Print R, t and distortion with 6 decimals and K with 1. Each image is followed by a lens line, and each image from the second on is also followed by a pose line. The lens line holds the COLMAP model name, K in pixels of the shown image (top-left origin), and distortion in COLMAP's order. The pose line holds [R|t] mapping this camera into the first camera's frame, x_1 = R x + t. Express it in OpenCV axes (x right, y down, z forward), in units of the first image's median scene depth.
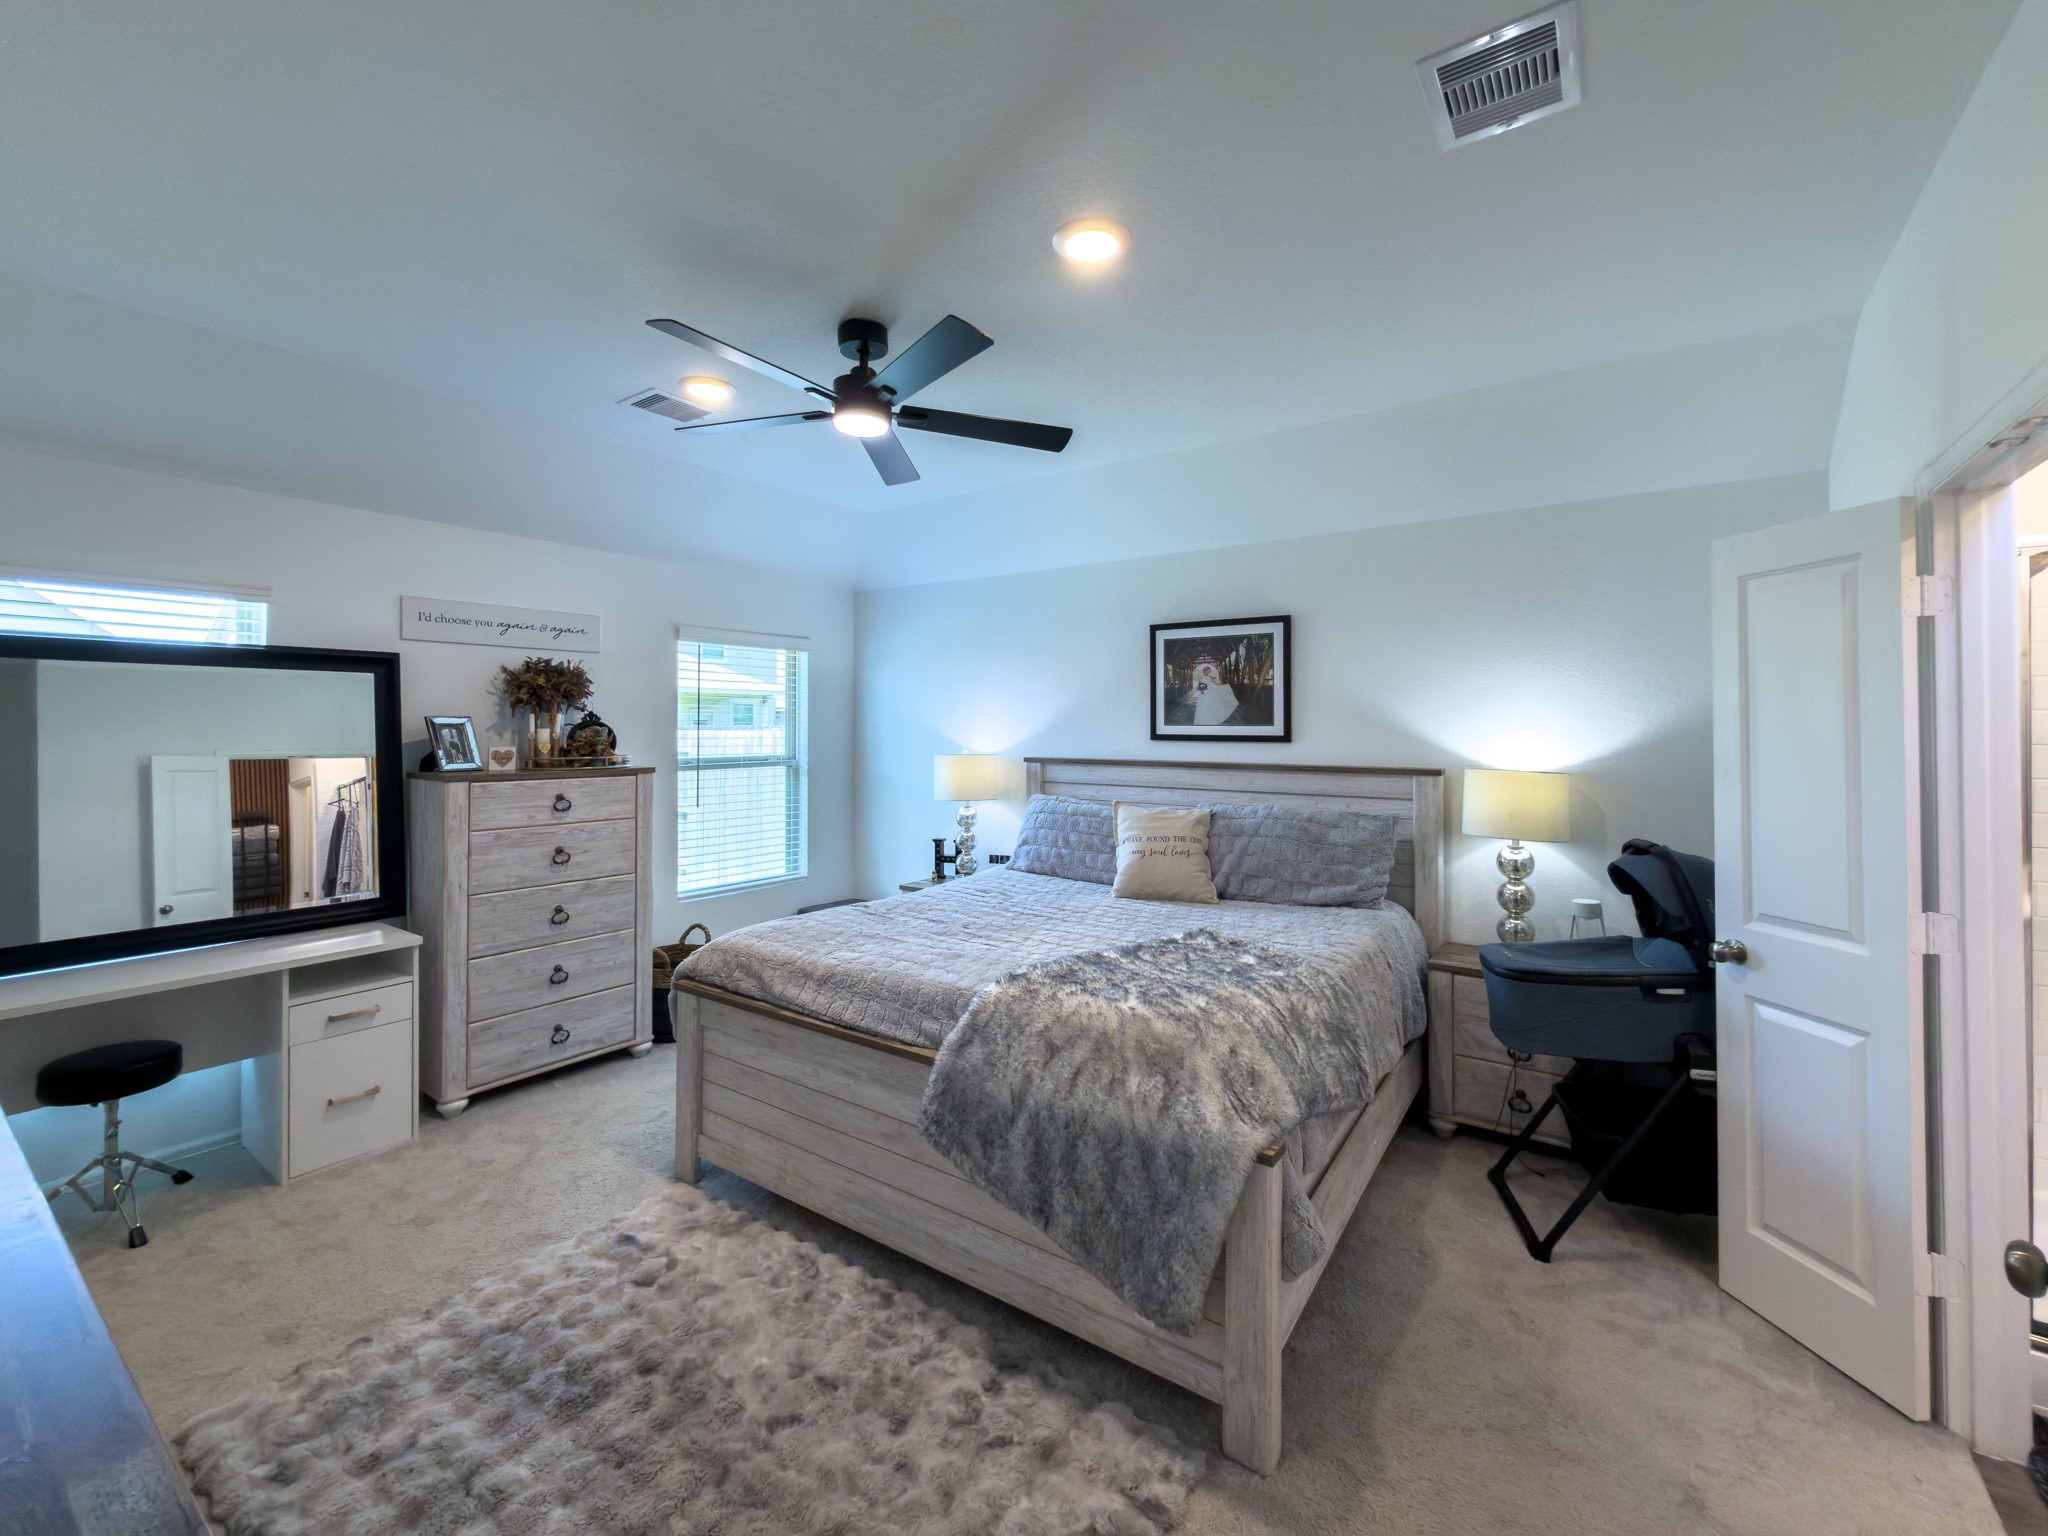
lens RADIAL K [[855.7, 0, 1018.7], [0, 855.7, 721.8], [0, 0, 1]] dist [0.000531, 0.000064]
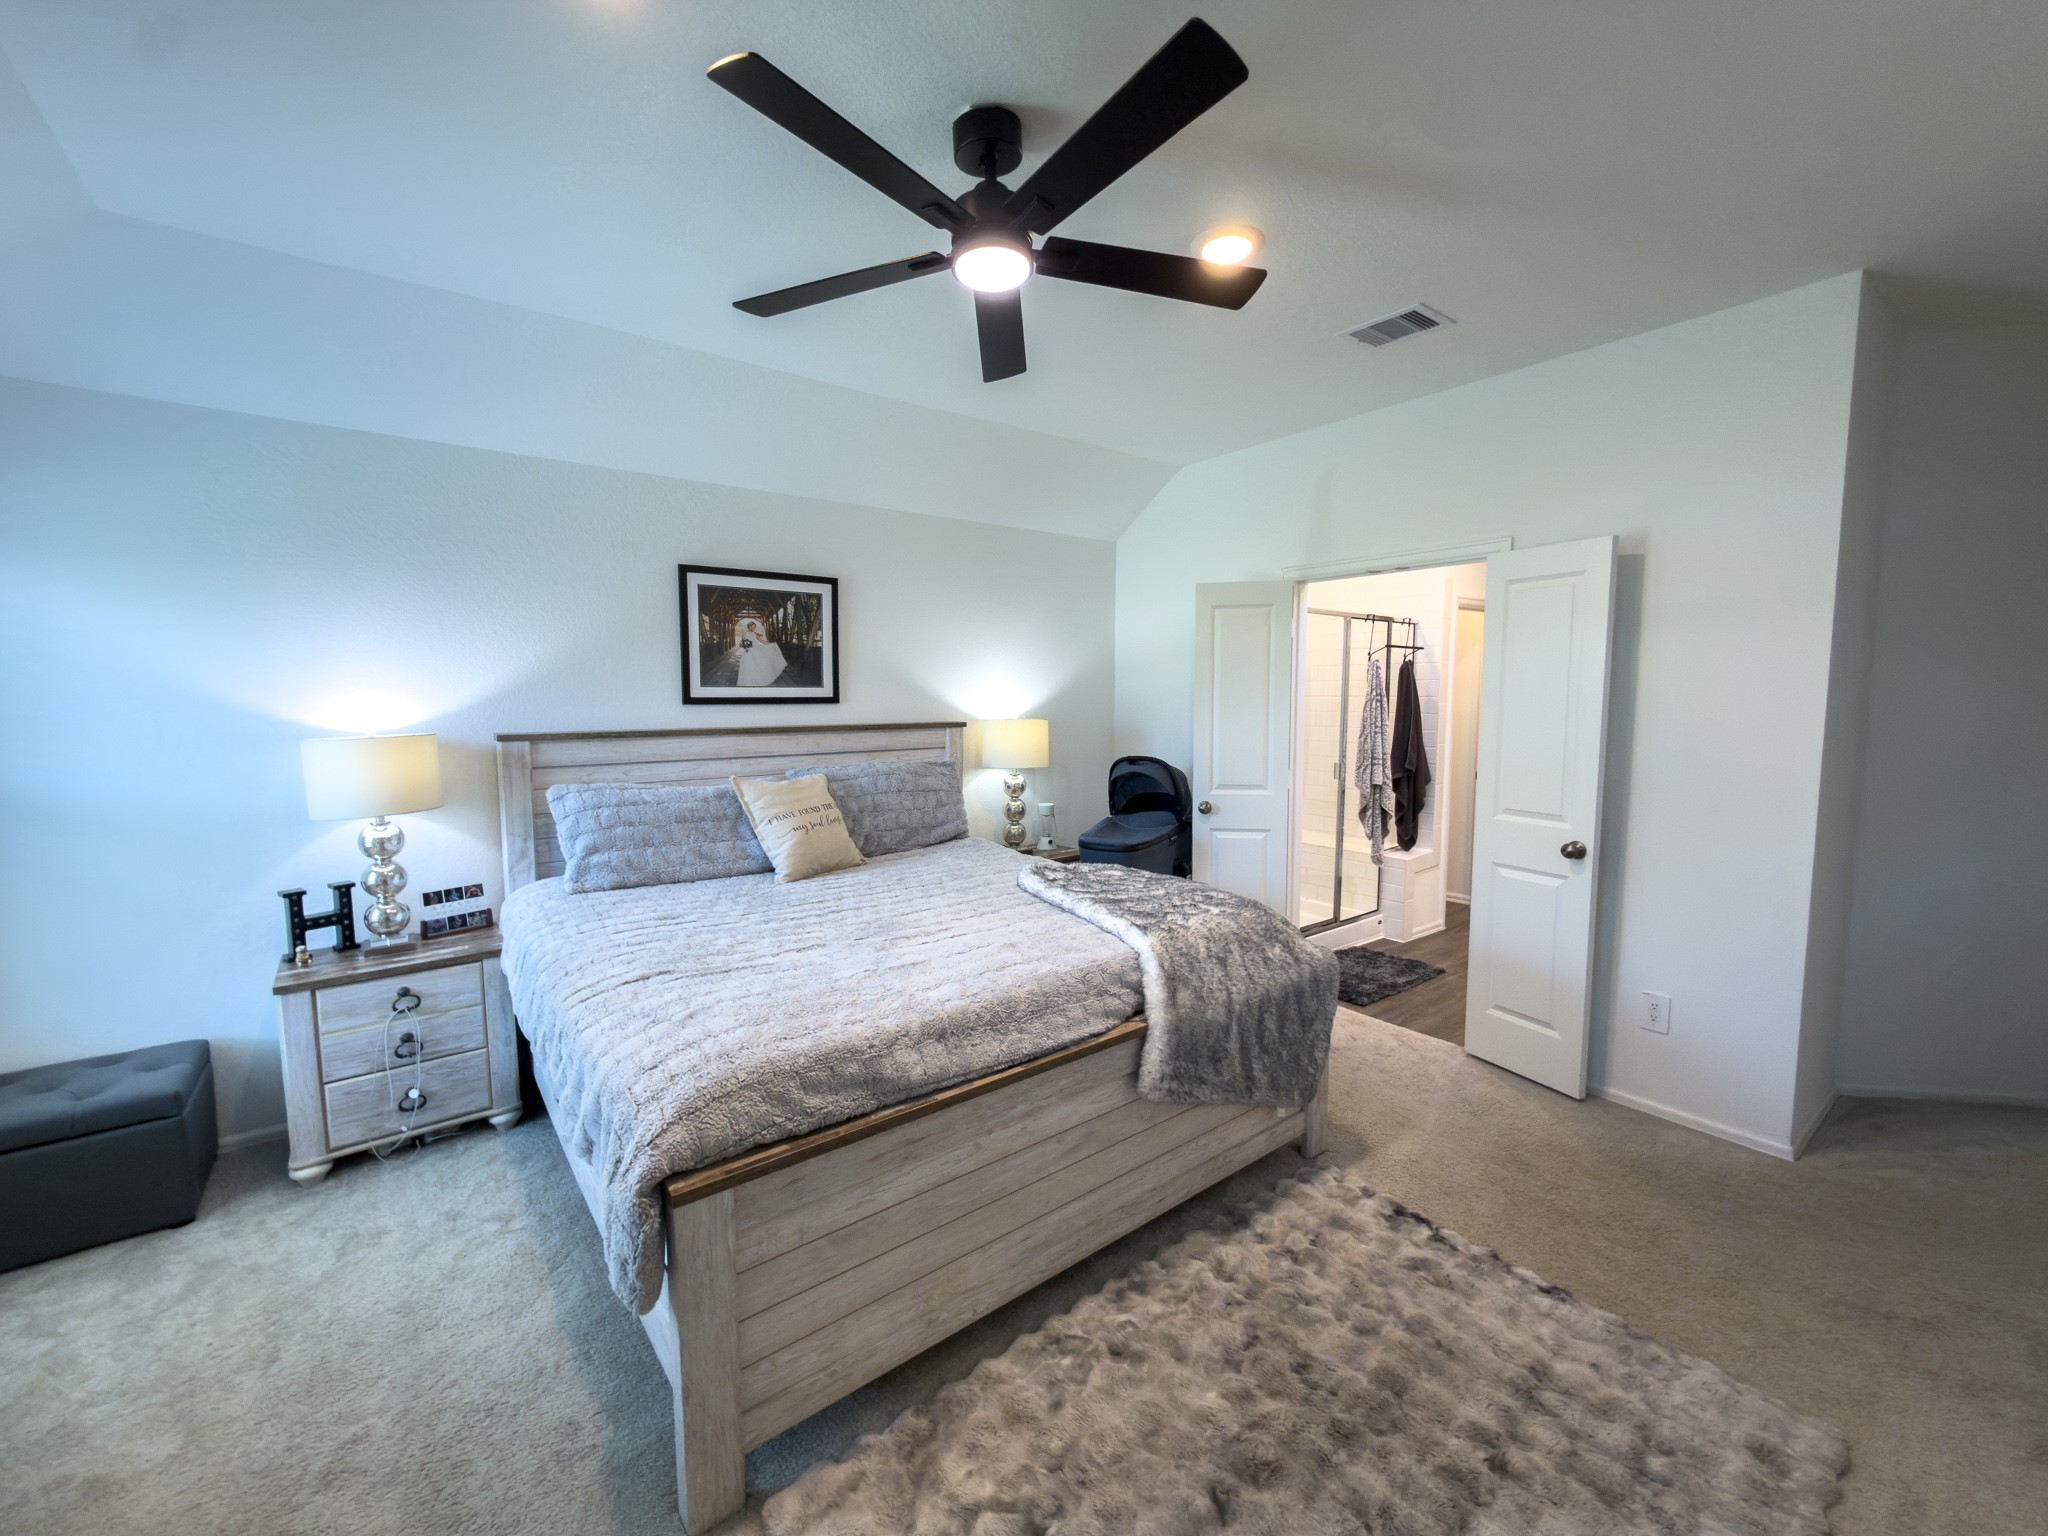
lens RADIAL K [[823.5, 0, 1024.0], [0, 823.5, 768.0], [0, 0, 1]] dist [-0.001625, -0.000232]
pose [[0.294508, -0.092146, 0.951196, -0.569079], [-0.003693, 0.995223, 0.097554, 0.003943], [-0.955642, -0.032243, 0.292761, 0.487416]]
